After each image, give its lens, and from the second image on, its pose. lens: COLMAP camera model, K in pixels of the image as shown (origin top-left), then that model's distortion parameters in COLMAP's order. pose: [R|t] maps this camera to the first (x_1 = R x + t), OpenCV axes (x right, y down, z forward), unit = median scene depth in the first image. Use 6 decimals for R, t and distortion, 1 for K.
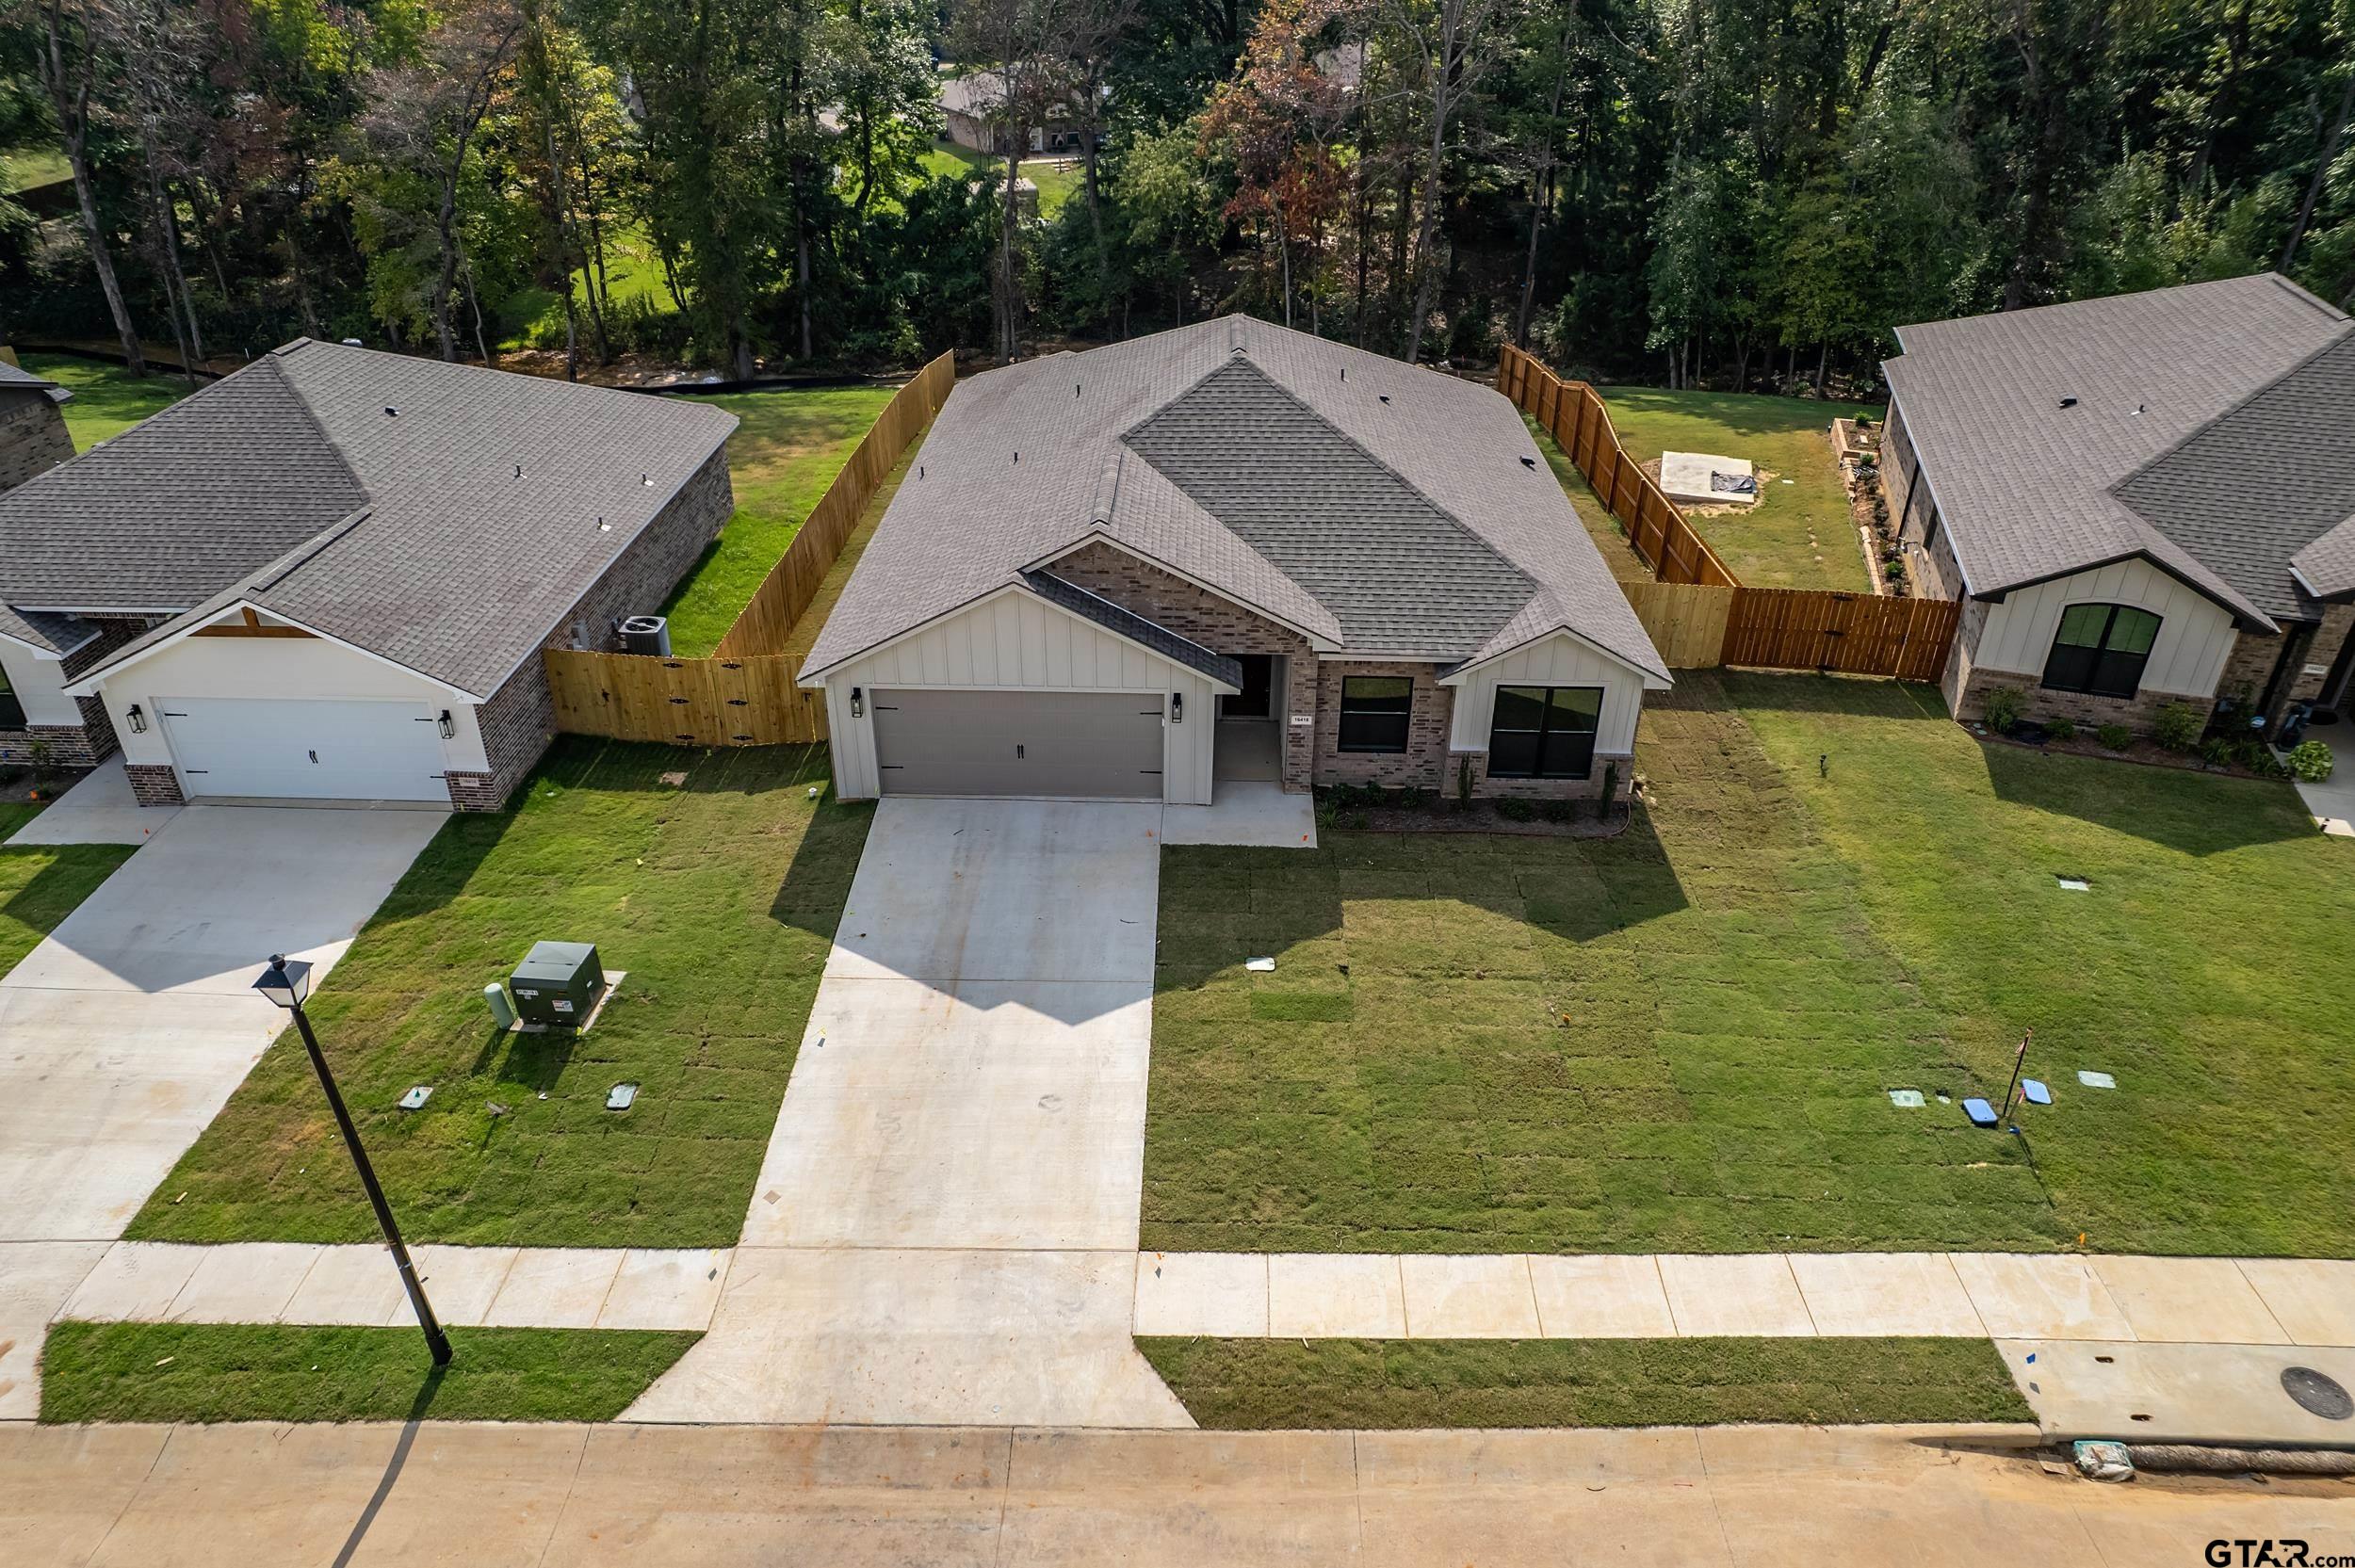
lens RADIAL K [[1510.3, 0, 1187.5], [0, 1510.3, 781.8], [0, 0, 1]] dist [-0.068398, 0.064252]
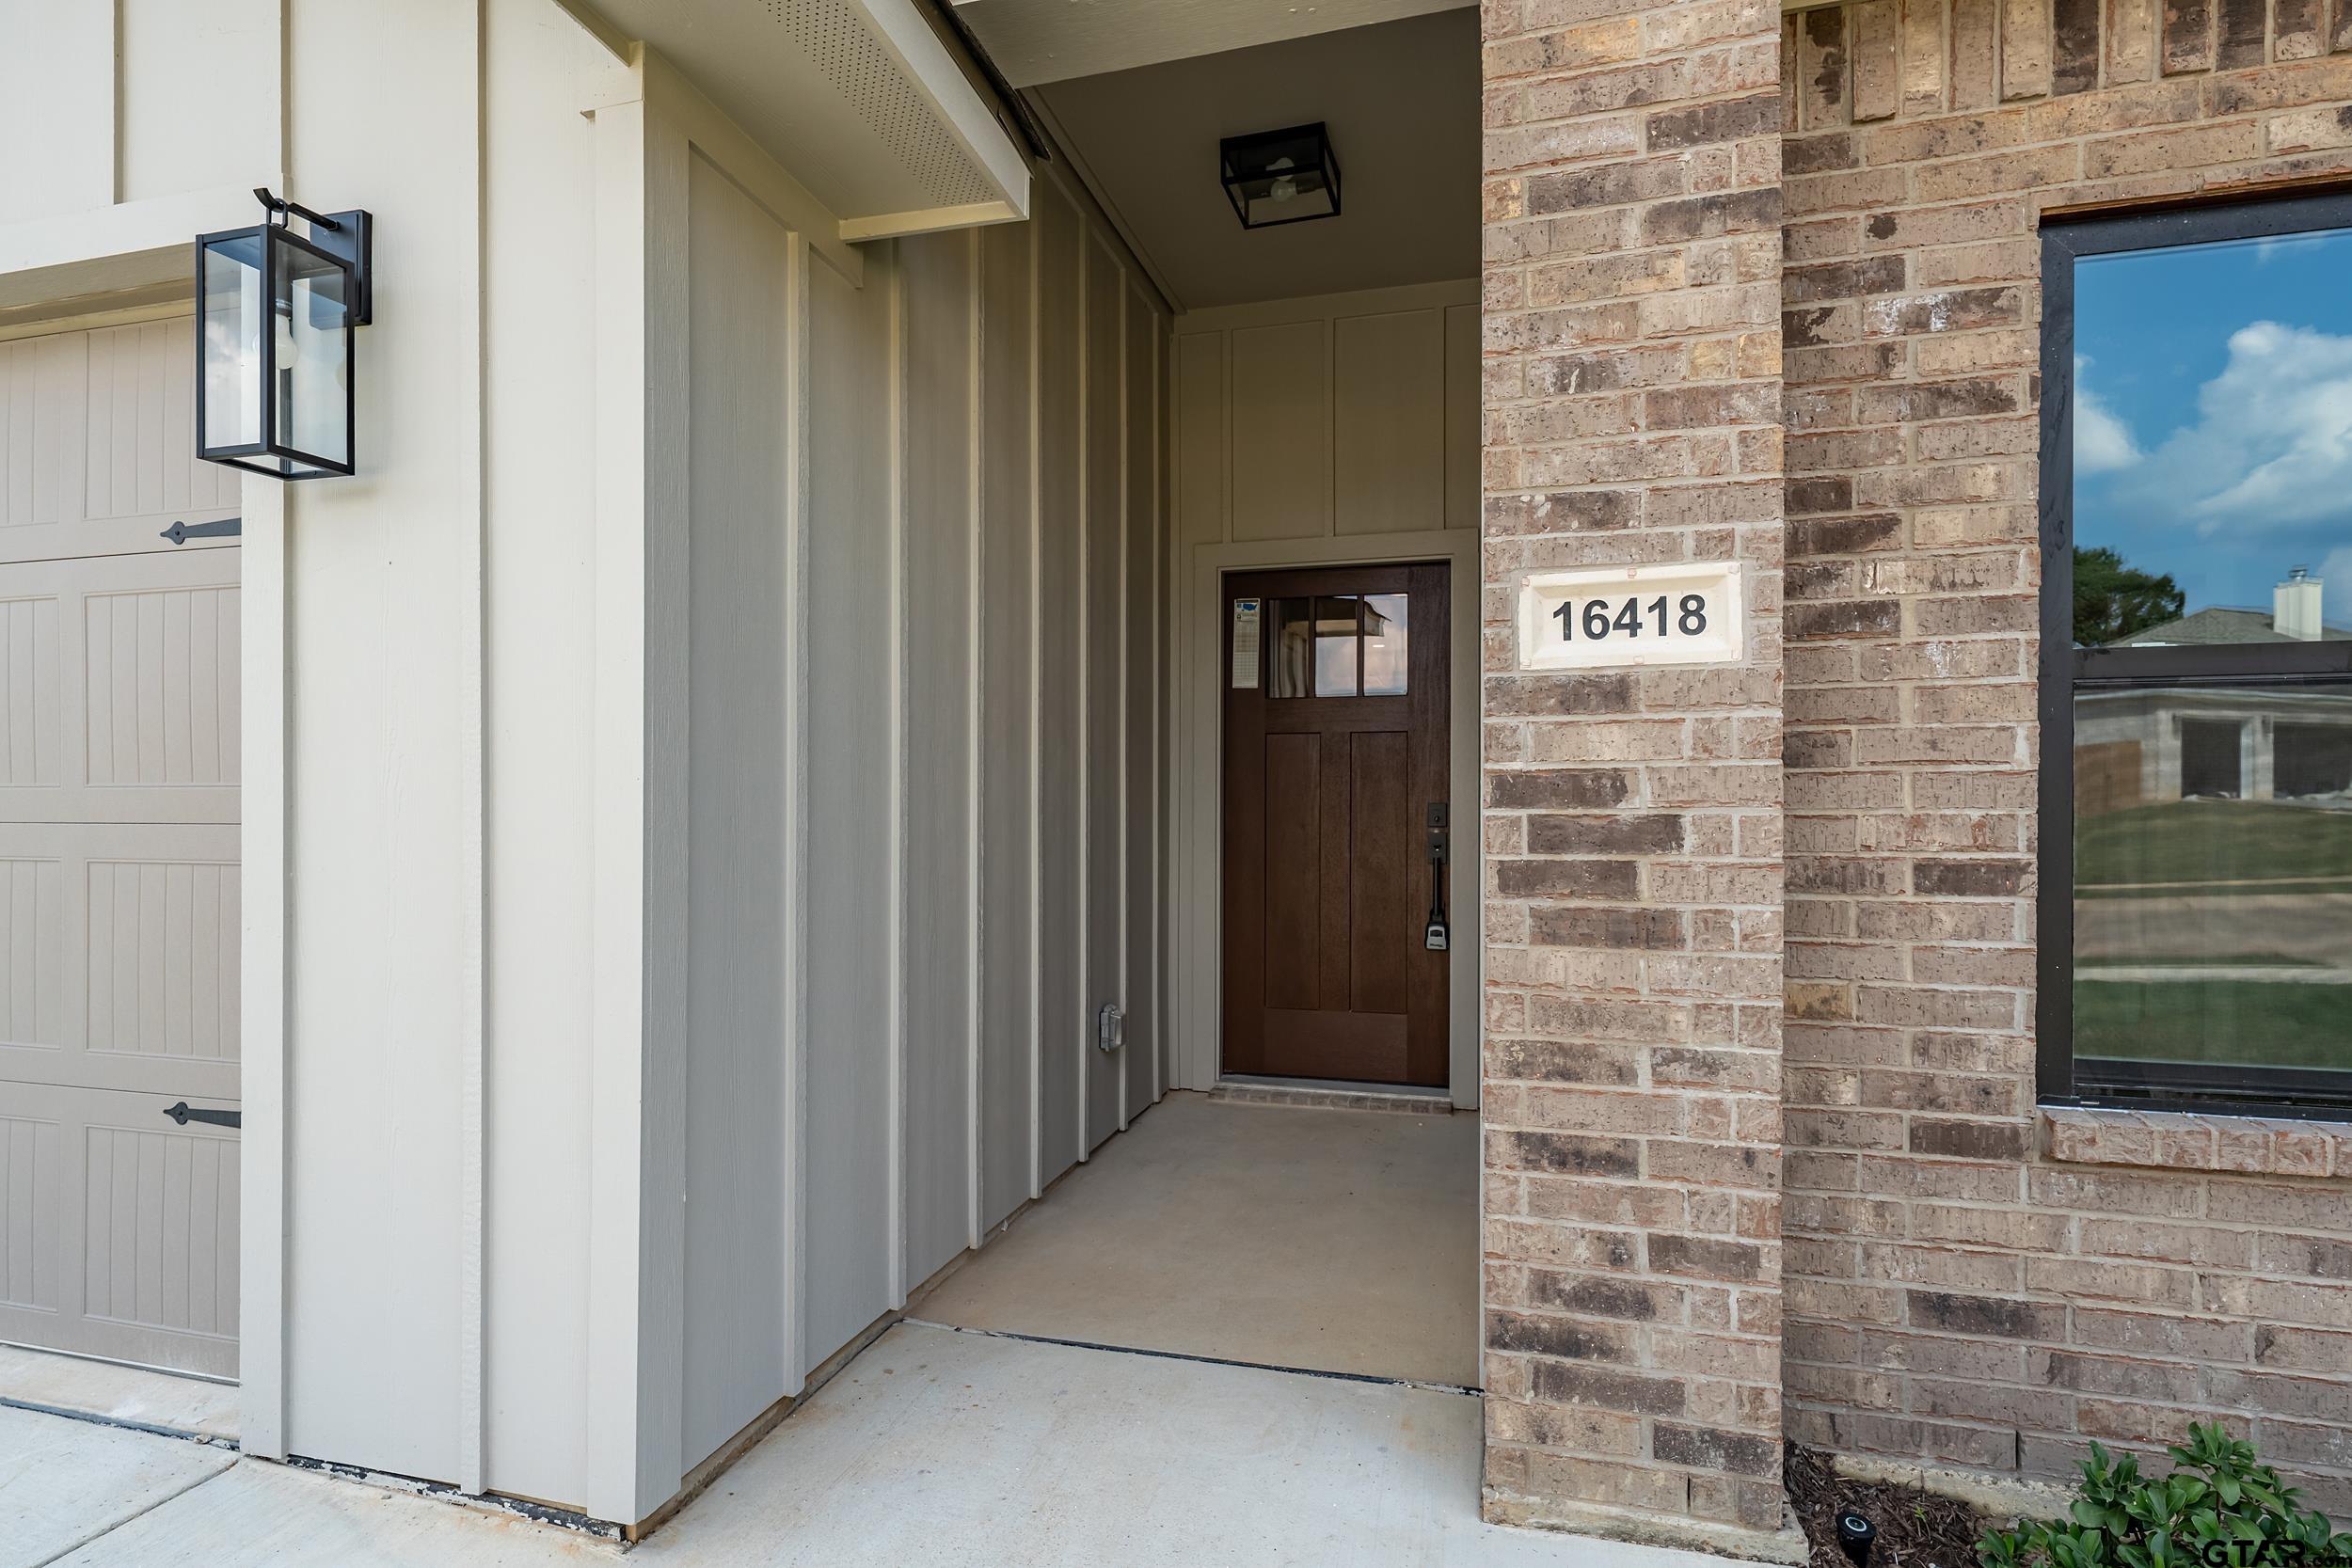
lens RADIAL K [[1227.5, 0, 1173.7], [0, 1227.5, 807.0], [0, 0, 1]] dist [0.001565, 0.000043]
pose [[0.966212, -0.011672, -0.257484, 0.067956], [-0.122657, 0.857787, -0.499157, 0.011302], [0.226693, 0.513873, 0.827372, 0.939759]]
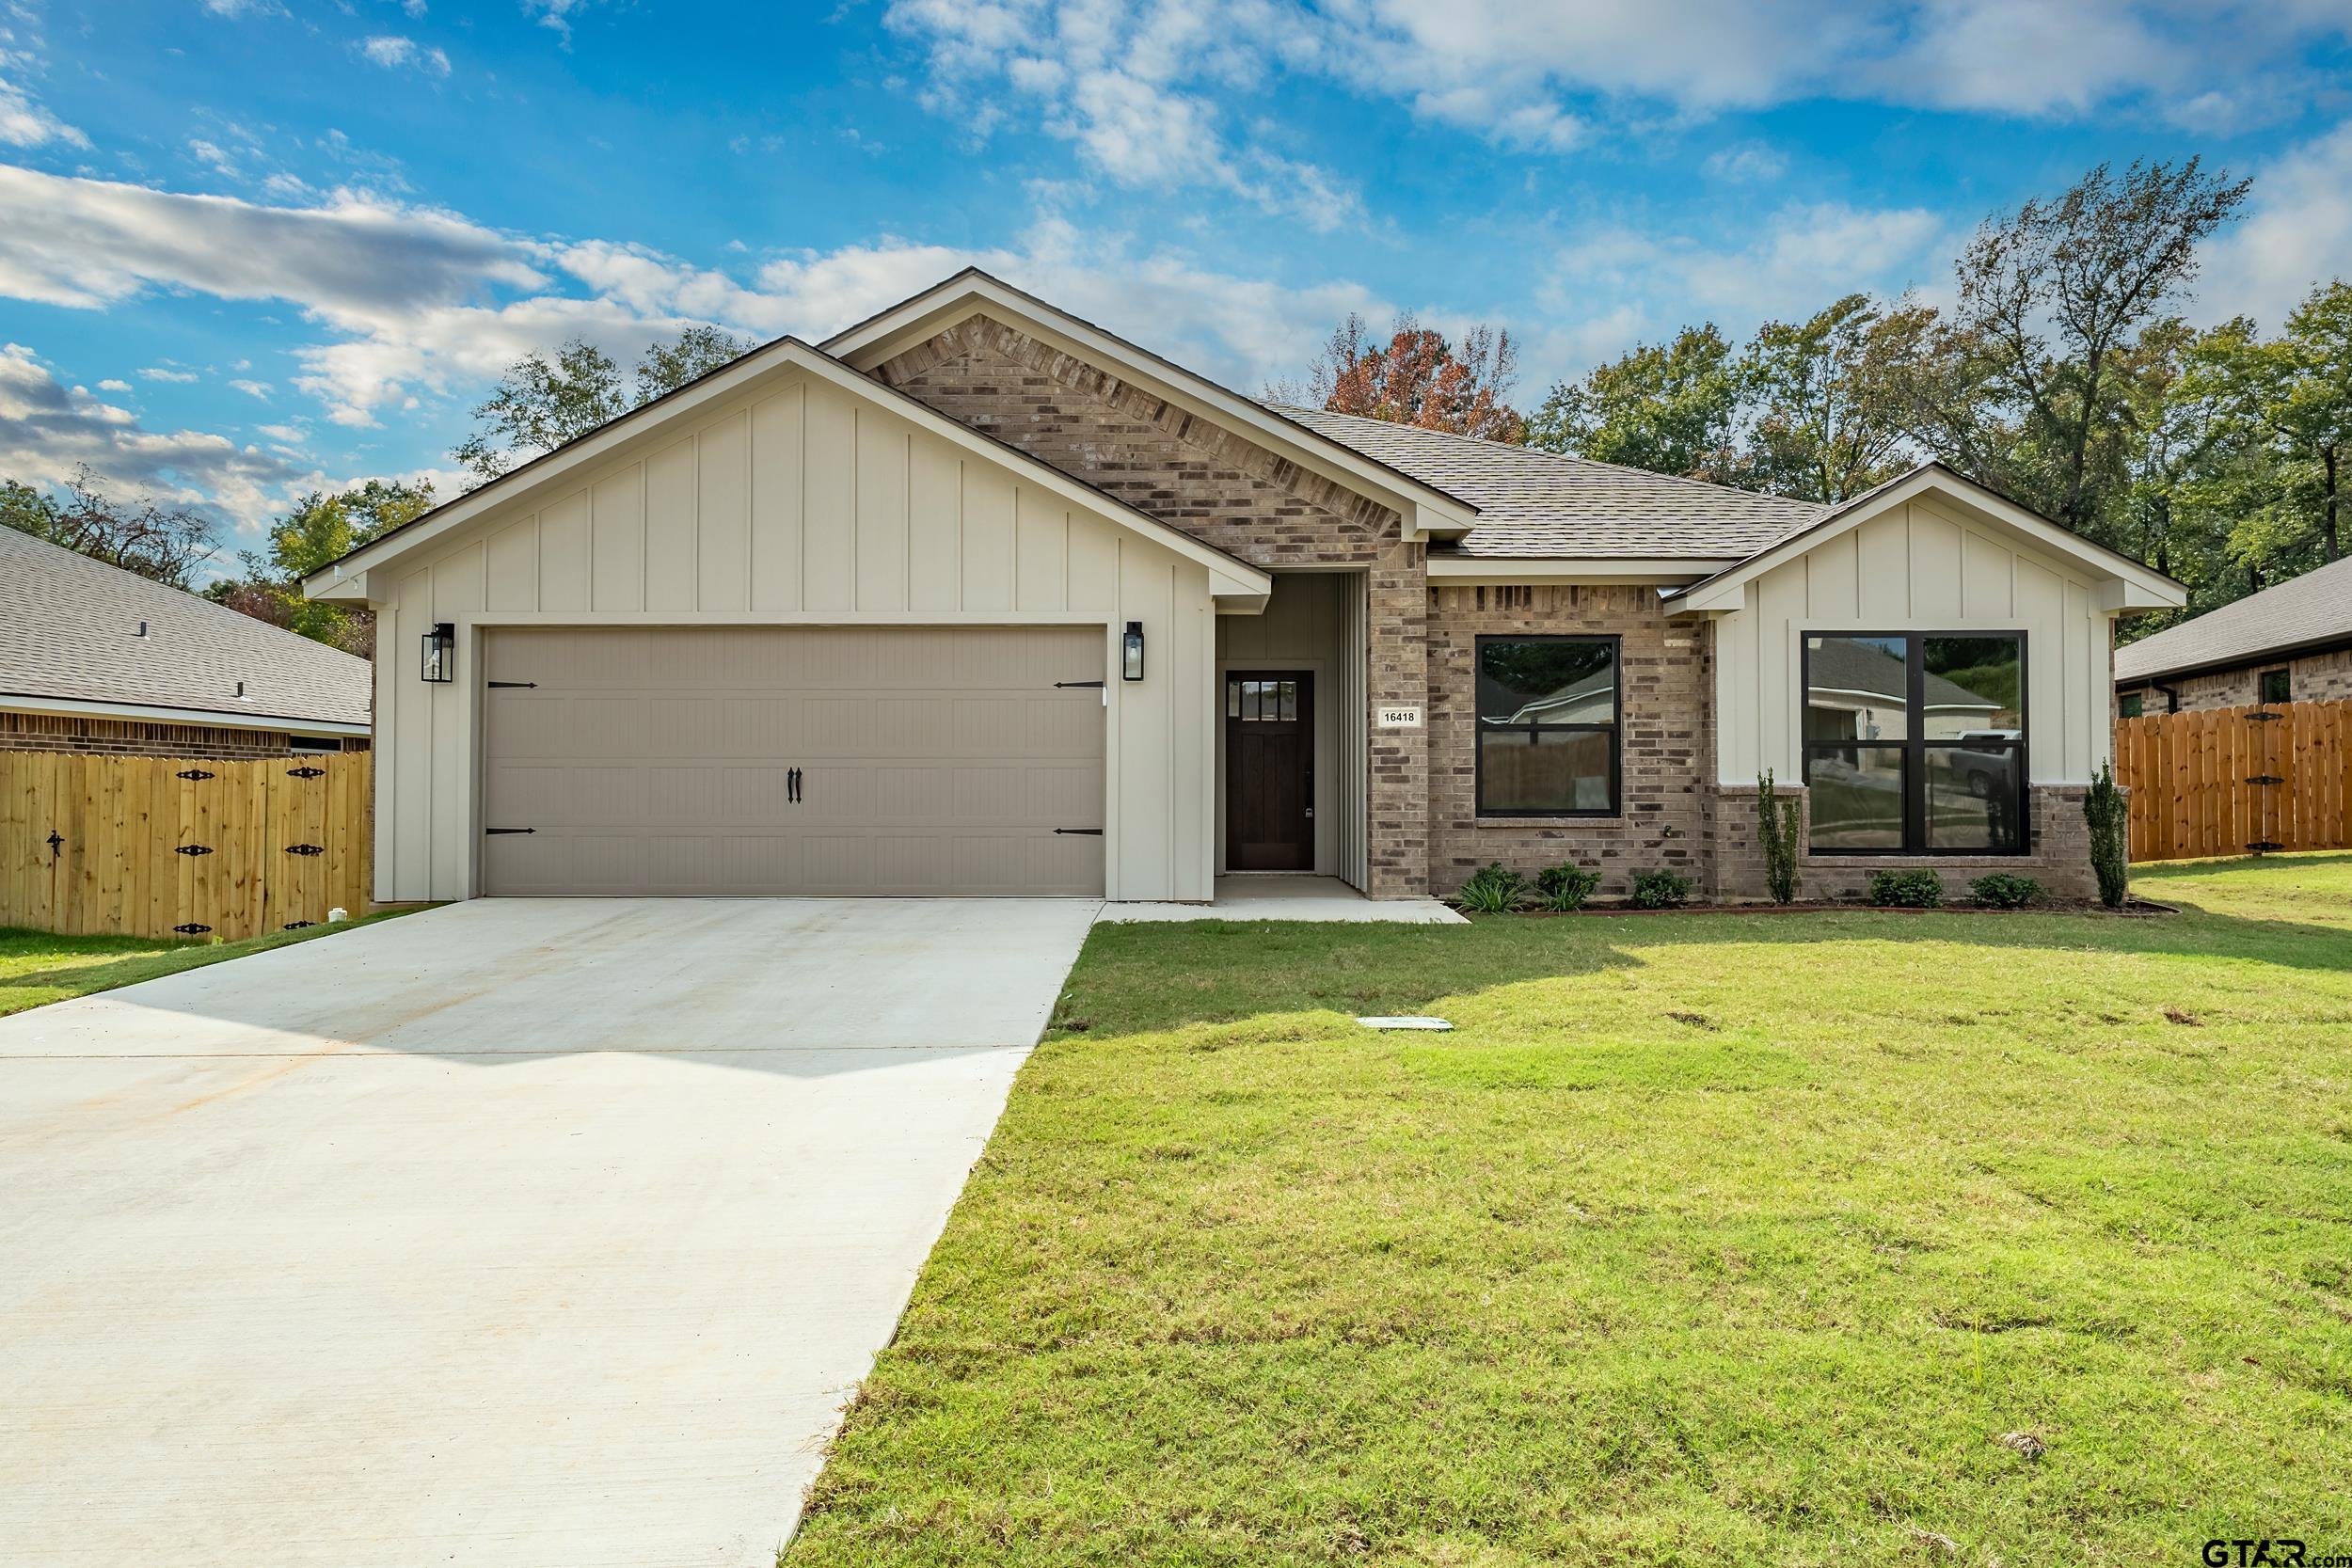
lens RADIAL K [[1288.4, 0, 1176.3], [0, 1288.4, 767.3], [0, 0, 1]] dist [0.001694, 0.000569]
pose [[0.999876, -0.013161, 0.008601, 0.002003], [0.015721, 0.844151, -0.535875, 0.188439], [-0.000208, 0.535944, 0.844253, 0.670378]]
